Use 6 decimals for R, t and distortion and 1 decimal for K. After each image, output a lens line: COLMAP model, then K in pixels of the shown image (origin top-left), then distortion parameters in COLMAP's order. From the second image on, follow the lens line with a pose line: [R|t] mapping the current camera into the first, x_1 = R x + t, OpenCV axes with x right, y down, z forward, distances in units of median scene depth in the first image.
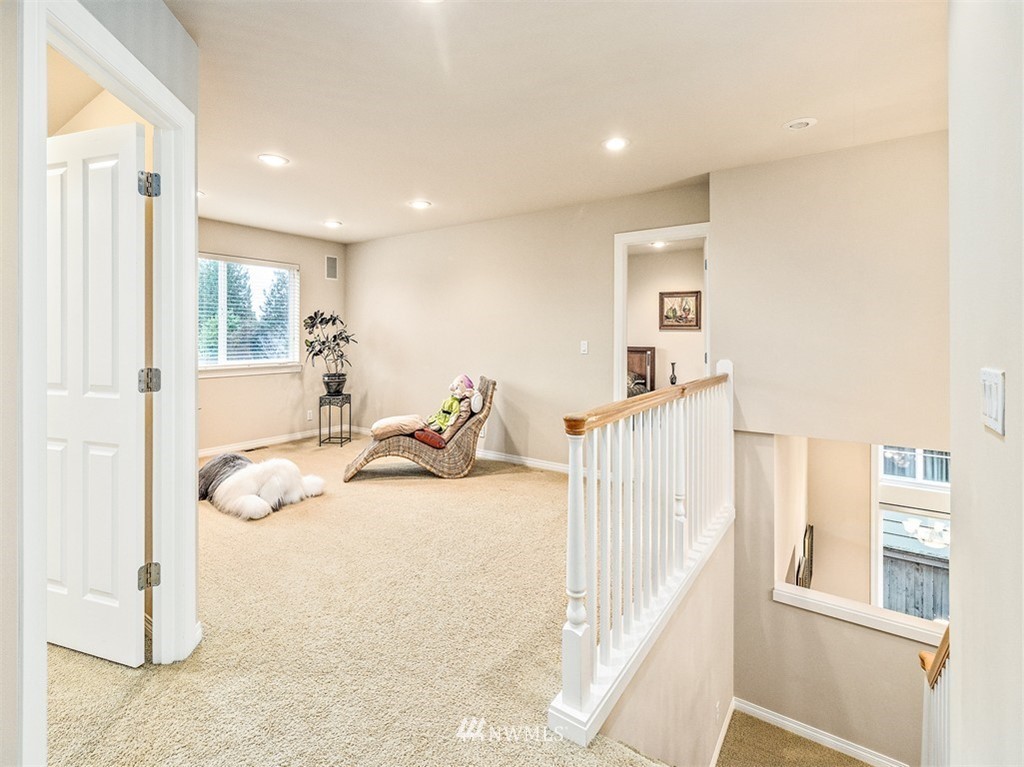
lens RADIAL K [[474.3, 0, 507.0], [0, 474.3, 339.3], [0, 0, 1]] dist [0.001061, 0.000654]
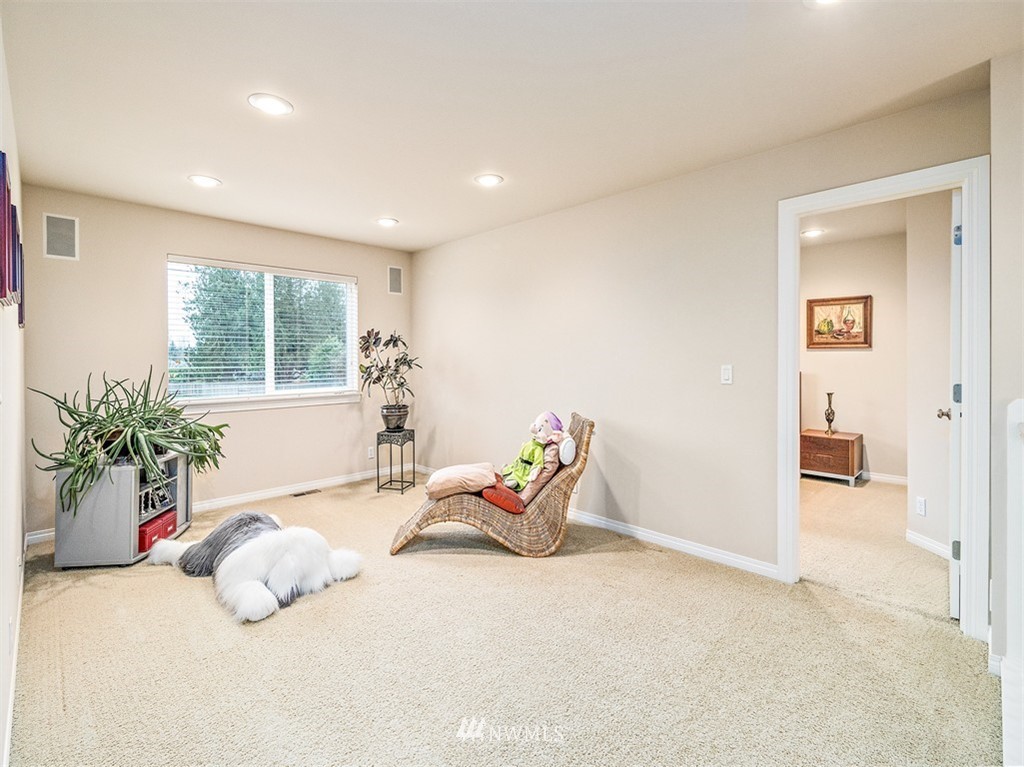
lens RADIAL K [[474.3, 0, 507.8], [0, 474.3, 366.2], [0, 0, 1]] dist [0.001061, 0.000654]
pose [[0.983469, -0.004167, -0.181028, -0.017675], [0.005622, 0.999956, 0.007524, -0.001397], [0.180988, -0.008417, 0.983449, 0.223982]]
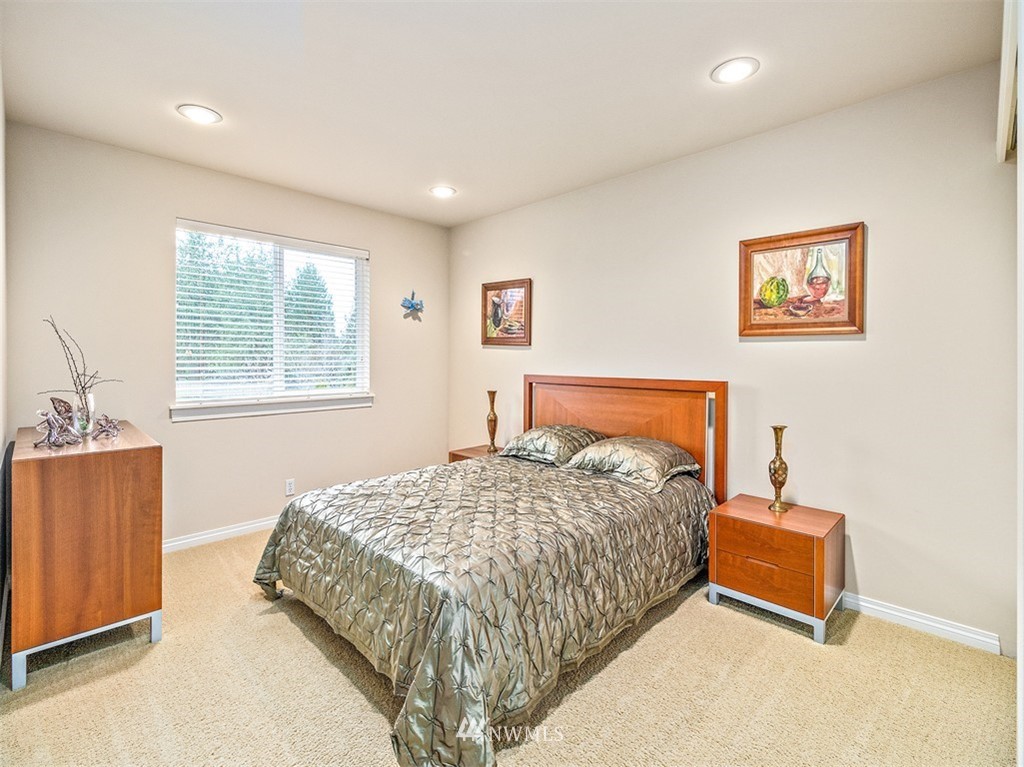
lens RADIAL K [[474.3, 0, 507.6], [0, 474.3, 362.1], [0, 0, 1]] dist [0.001061, 0.000654]
pose [[0.985688, 0.000945, -0.168580, 0.270403], [0.000575, 0.999960, 0.008964, -0.004339], [0.168582, -0.008933, 0.985647, 0.791846]]
